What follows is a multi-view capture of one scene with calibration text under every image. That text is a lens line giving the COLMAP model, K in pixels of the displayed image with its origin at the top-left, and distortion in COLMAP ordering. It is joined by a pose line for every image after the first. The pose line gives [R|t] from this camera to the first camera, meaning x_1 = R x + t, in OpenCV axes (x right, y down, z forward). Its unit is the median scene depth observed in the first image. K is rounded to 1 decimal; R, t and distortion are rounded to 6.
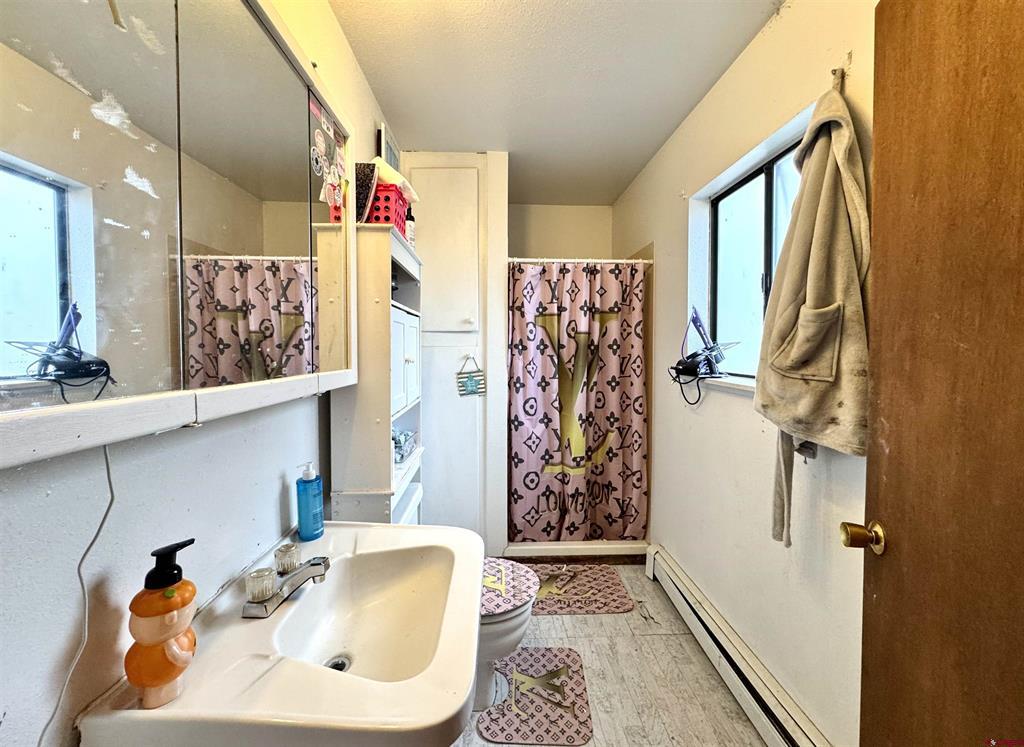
lens RADIAL K [[430.6, 0, 508.2], [0, 430.6, 360.8], [0, 0, 1]] dist [0.002069, 0.000094]
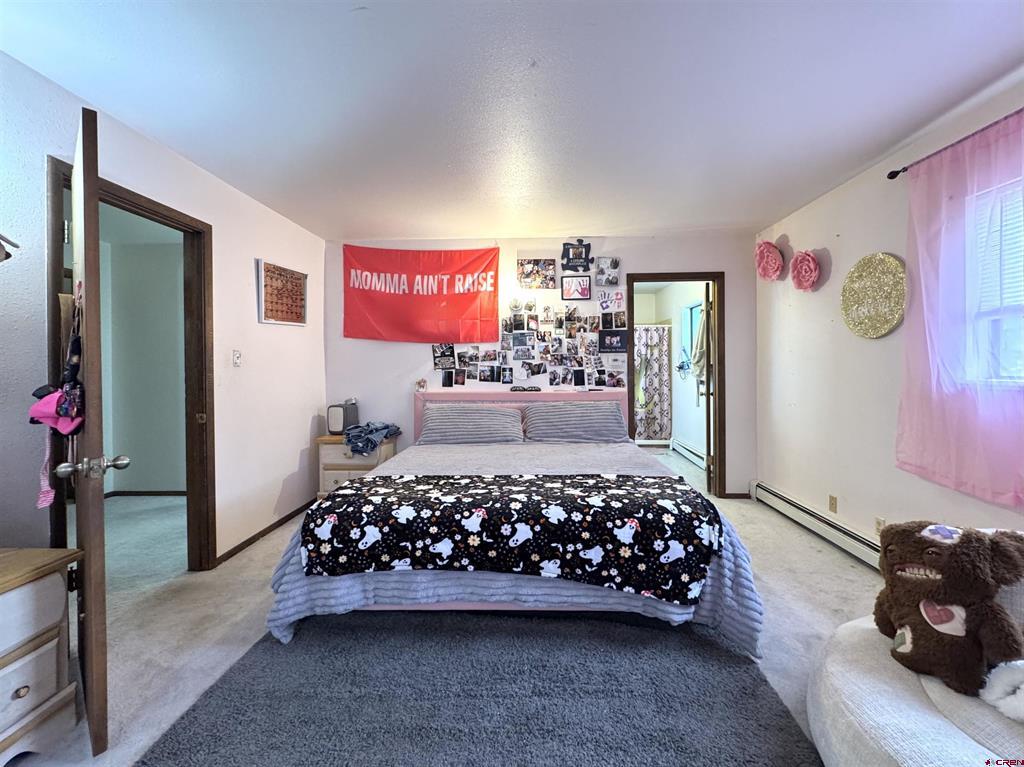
lens RADIAL K [[420.1, 0, 514.2], [0, 420.1, 369.3], [0, 0, 1]] dist [-0.001028, 0.000035]
pose [[0.996050, -0.006560, -0.088555, -0.358725], [0.004854, 0.999799, -0.019462, 0.064781], [0.088665, 0.018956, 0.995881, -1.495820]]
